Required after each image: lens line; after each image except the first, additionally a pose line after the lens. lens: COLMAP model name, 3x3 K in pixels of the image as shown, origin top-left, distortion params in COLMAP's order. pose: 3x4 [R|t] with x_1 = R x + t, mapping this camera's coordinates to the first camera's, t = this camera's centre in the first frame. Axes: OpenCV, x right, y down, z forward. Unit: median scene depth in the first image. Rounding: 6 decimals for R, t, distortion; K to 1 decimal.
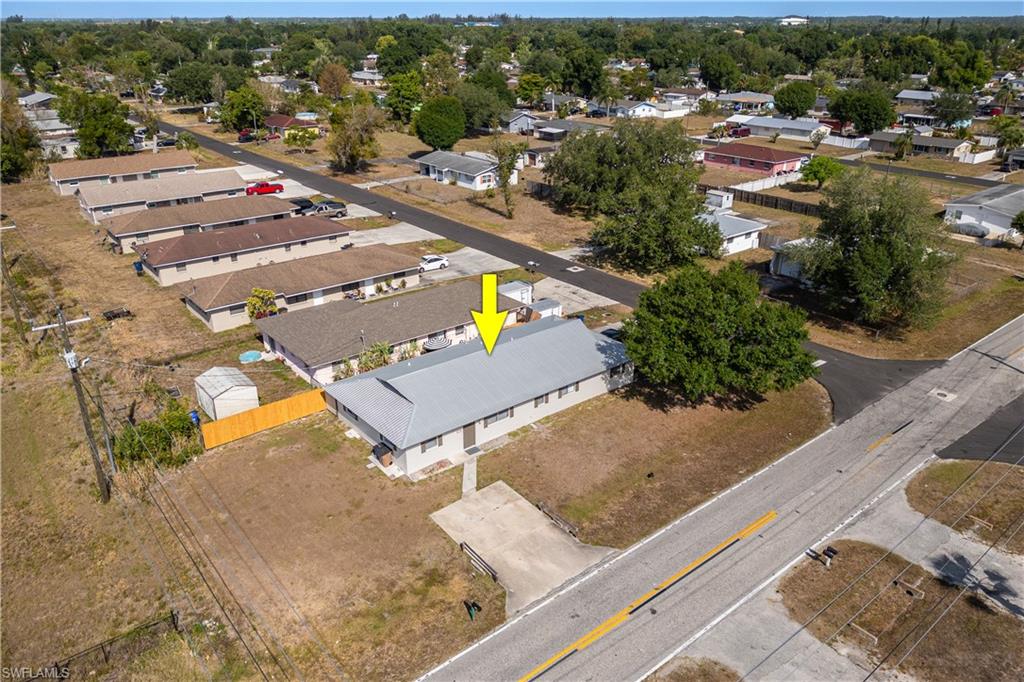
lens RADIAL K [[743.4, 0, 508.1], [0, 743.4, 339.1], [0, 0, 1]] dist [0.053988, -0.085131]
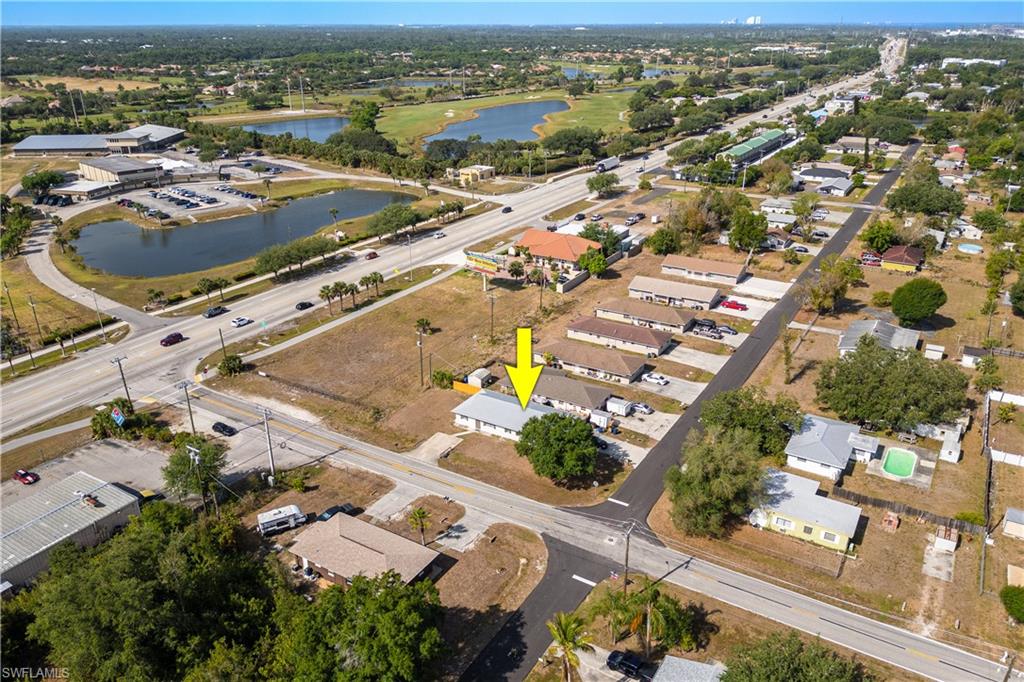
lens RADIAL K [[743.4, 0, 508.1], [0, 743.4, 339.1], [0, 0, 1]] dist [0.053988, -0.085131]
pose [[0.337683, 0.361963, -0.868880, 1.466745], [-0.366796, 0.900733, 0.232681, -0.540757], [0.866851, 0.240129, 0.436929, -0.107101]]
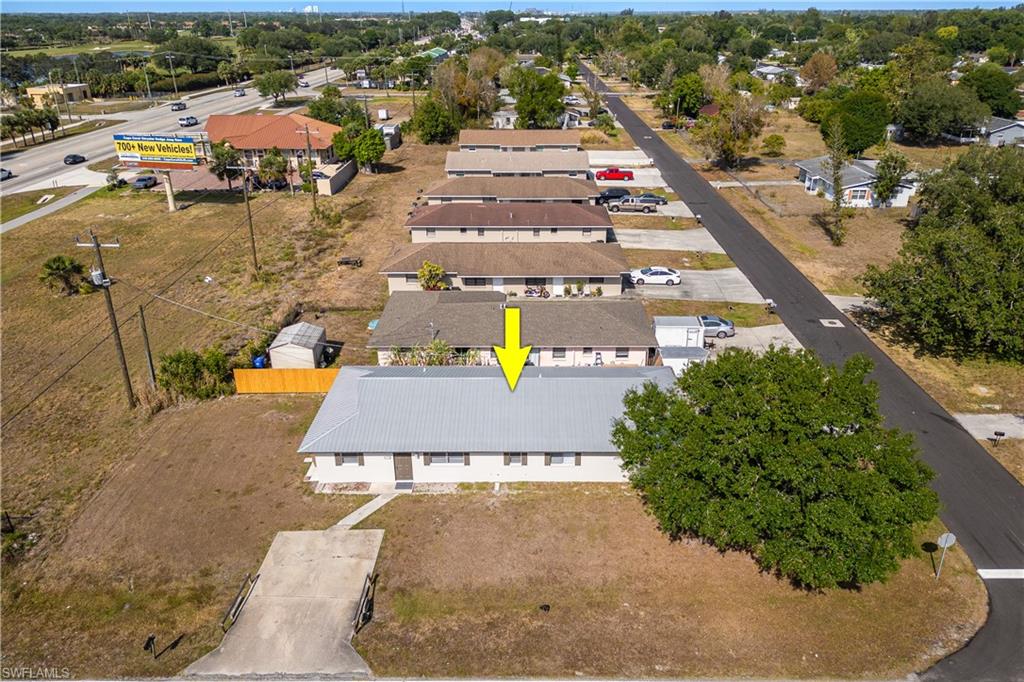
lens RADIAL K [[747.8, 0, 517.4], [0, 747.8, 339.3], [0, 0, 1]] dist [0.059161, -0.087174]
pose [[0.772146, 0.250088, -0.584163, 0.337717], [-0.246573, 0.965185, 0.087288, -0.077568], [0.585655, 0.076639, 0.806929, 0.247422]]
